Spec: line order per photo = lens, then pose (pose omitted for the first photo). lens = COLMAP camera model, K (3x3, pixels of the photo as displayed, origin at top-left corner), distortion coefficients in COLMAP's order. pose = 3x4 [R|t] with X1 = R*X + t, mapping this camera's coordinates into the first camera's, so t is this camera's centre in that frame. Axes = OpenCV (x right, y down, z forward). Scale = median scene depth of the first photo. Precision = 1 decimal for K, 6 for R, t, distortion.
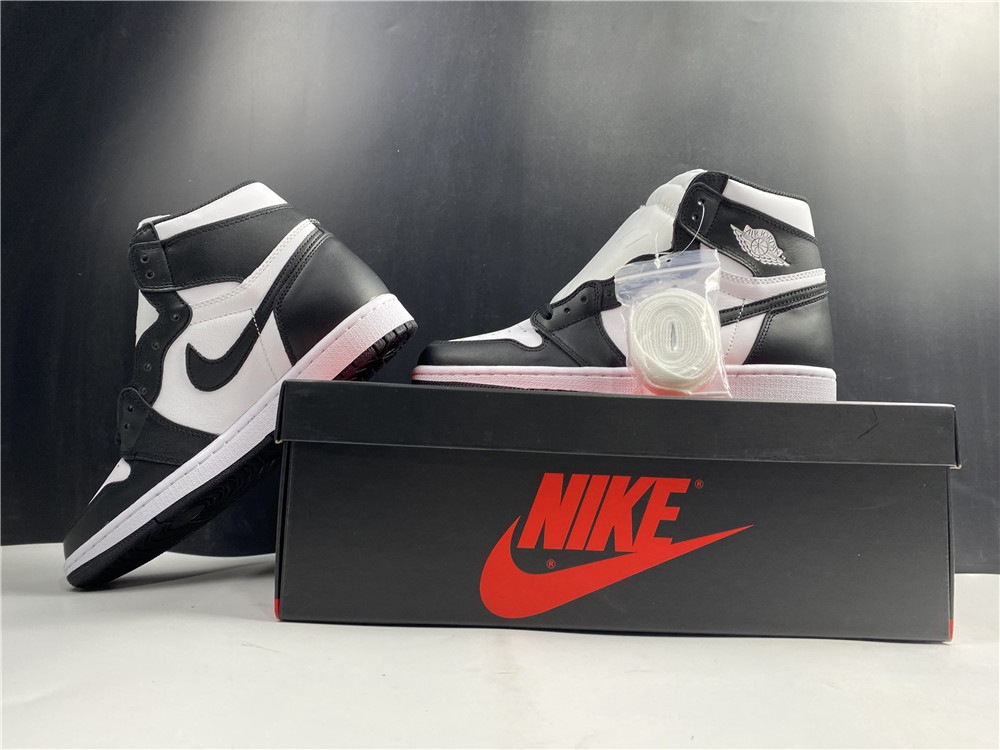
lens RADIAL K [[753.9, 0, 500.0], [0, 753.9, 375.0], [0, 0, 1]] dist [0.025824, -0.000165]
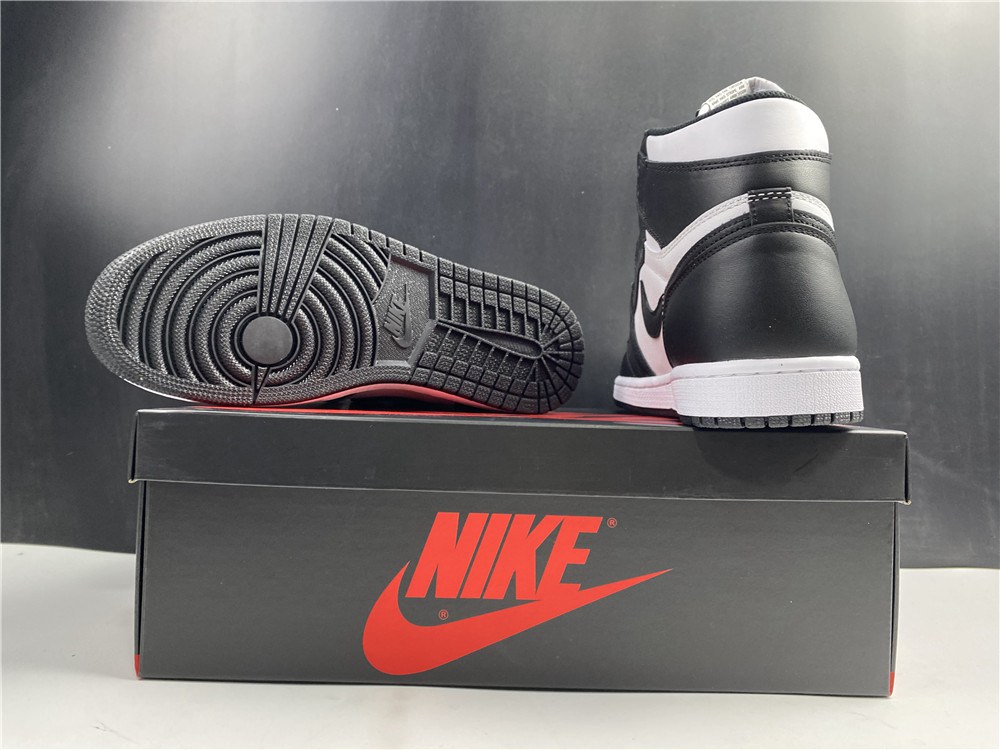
lens RADIAL K [[777.9, 0, 500.0], [0, 777.9, 375.0], [0, 0, 1]] dist [0.037396, -0.002524]
pose [[0.999856, -0.008400, -0.014719, 0.147024], [0.009474, 0.997177, 0.074488, -0.097632], [0.014052, -0.074617, 0.997113, 0.101341]]
